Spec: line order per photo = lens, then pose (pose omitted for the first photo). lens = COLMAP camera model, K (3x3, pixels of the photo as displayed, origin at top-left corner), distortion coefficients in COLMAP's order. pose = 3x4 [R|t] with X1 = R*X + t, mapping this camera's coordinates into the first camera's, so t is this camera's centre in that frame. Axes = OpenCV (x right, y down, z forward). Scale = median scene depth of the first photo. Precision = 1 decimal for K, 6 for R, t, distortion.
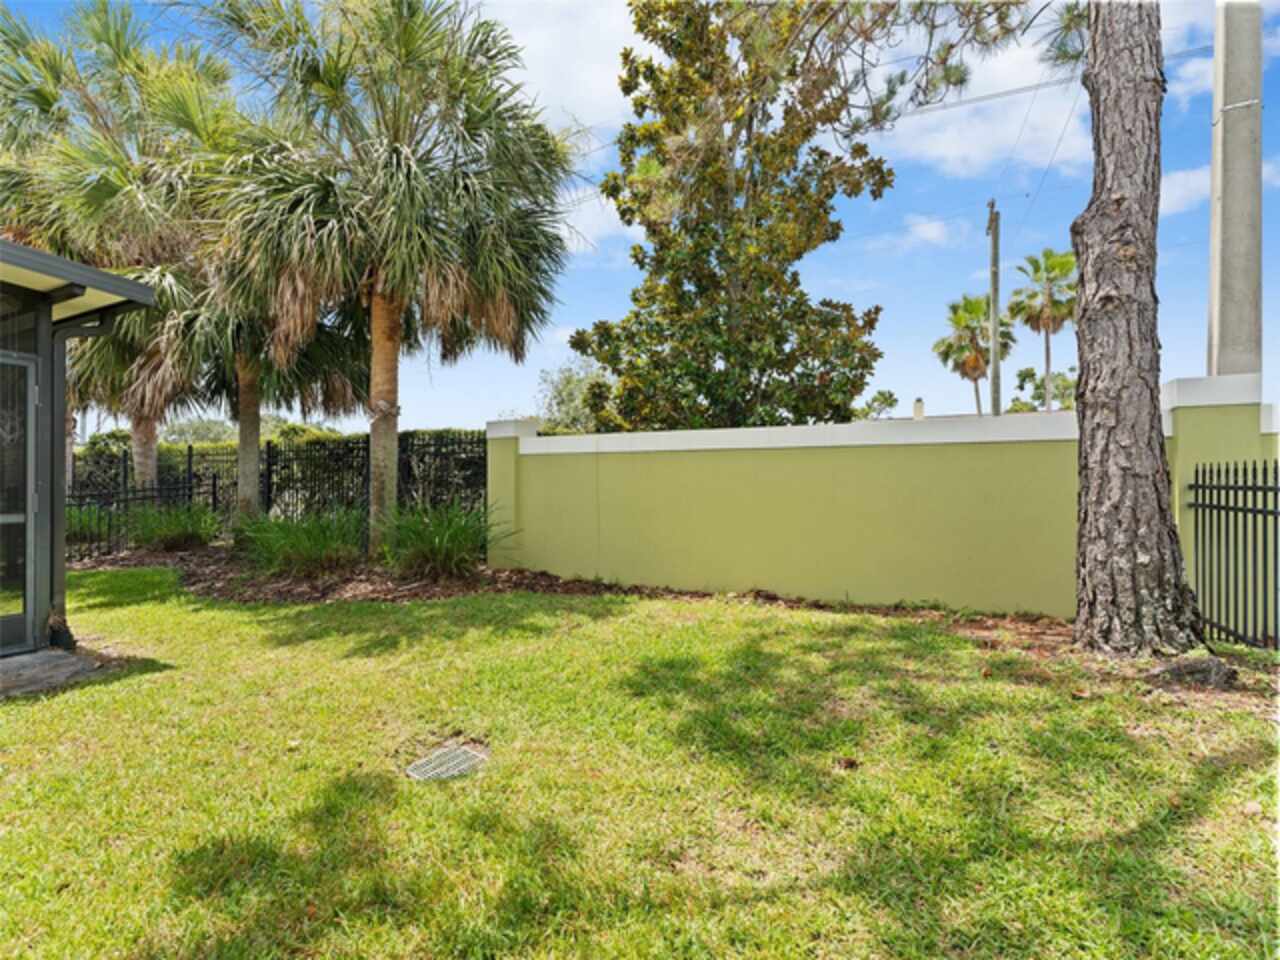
lens RADIAL K [[575.4, 0, 633.8], [0, 575.4, 472.3], [0, 0, 1]] dist [-0.000268, 0.000045]
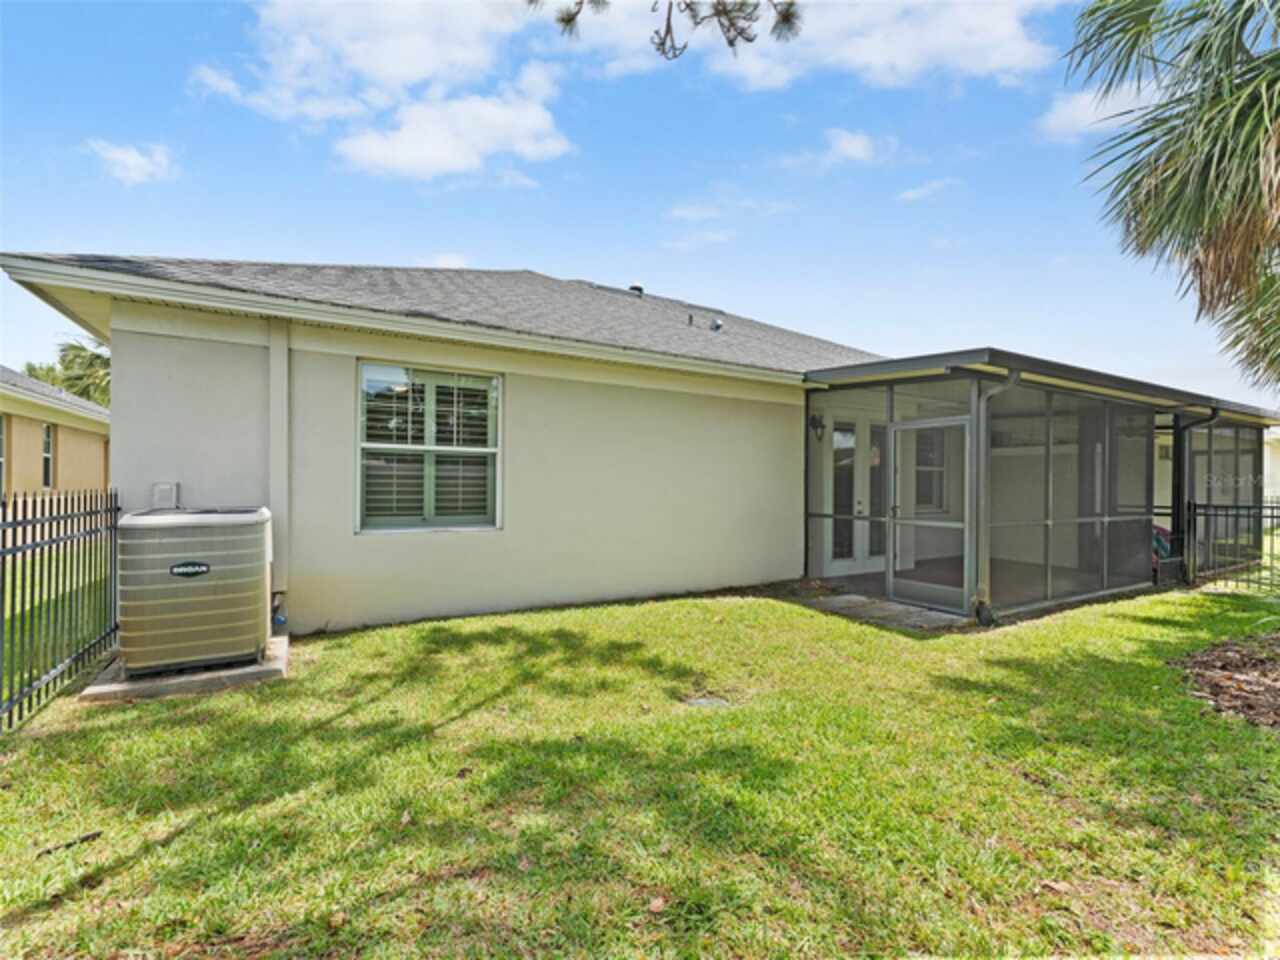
lens RADIAL K [[575.4, 0, 633.8], [0, 575.4, 472.3], [0, 0, 1]] dist [-0.000268, 0.000045]
pose [[-0.522384, -0.019809, -0.852480, 0.704823], [-0.006842, 0.999795, -0.019039, -0.026838], [0.852683, -0.004113, -0.522412, 1.107487]]
